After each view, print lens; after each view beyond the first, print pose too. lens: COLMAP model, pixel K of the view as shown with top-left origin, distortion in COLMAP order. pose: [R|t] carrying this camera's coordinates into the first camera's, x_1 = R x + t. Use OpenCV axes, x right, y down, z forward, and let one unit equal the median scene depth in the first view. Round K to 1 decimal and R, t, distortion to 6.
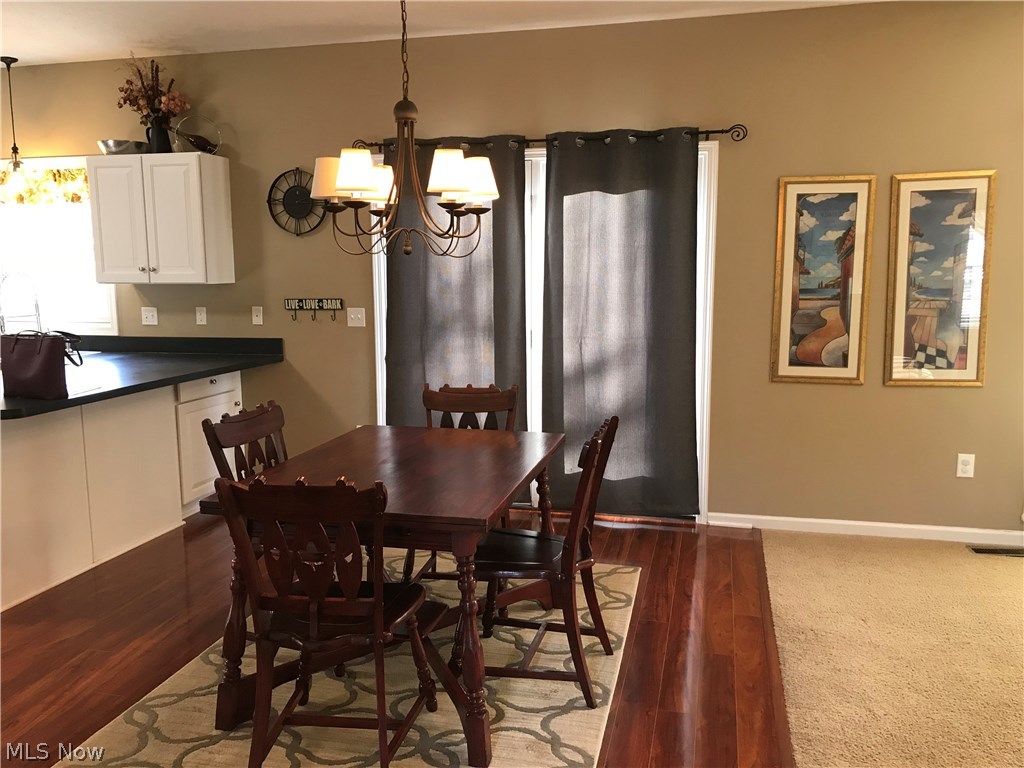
lens RADIAL K [[828.5, 0, 507.6], [0, 828.5, 389.4], [0, 0, 1]] dist [-0.000206, -0.001834]
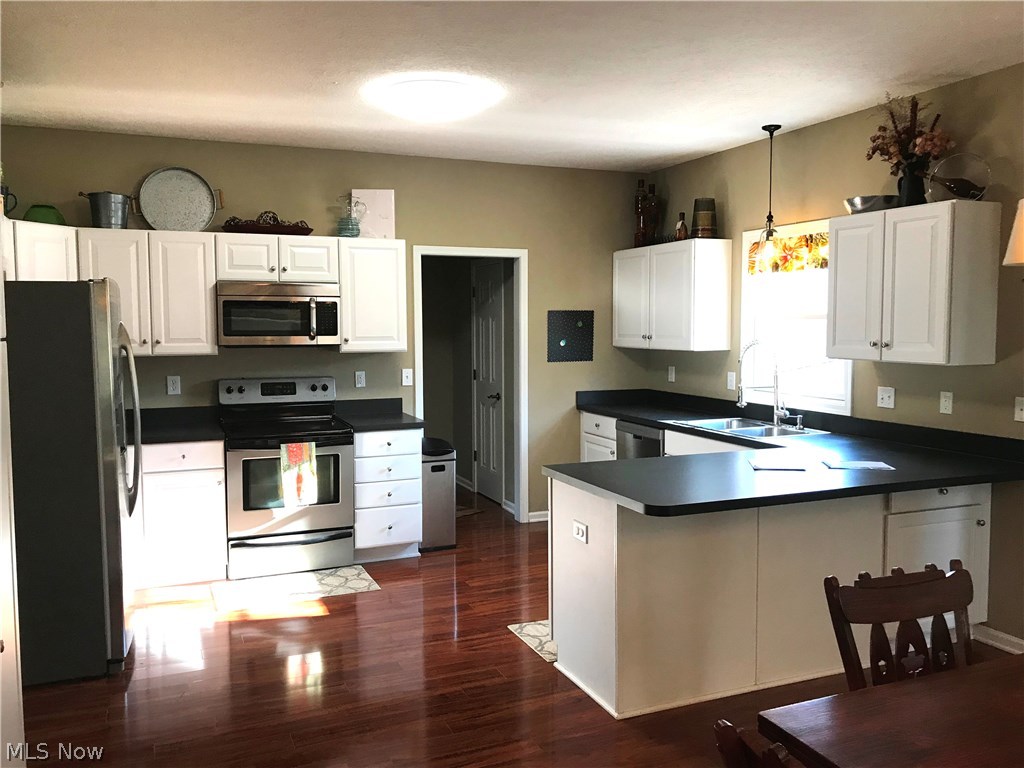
lens RADIAL K [[831.0, 0, 509.3], [0, 831.0, 376.2], [0, 0, 1]] dist [0.008633, 0.007735]
pose [[0.597019, 0.057126, -0.800190, 0.019262], [-0.119321, 0.992690, -0.018156, -0.052471], [0.793304, 0.106319, 0.599471, 0.197332]]
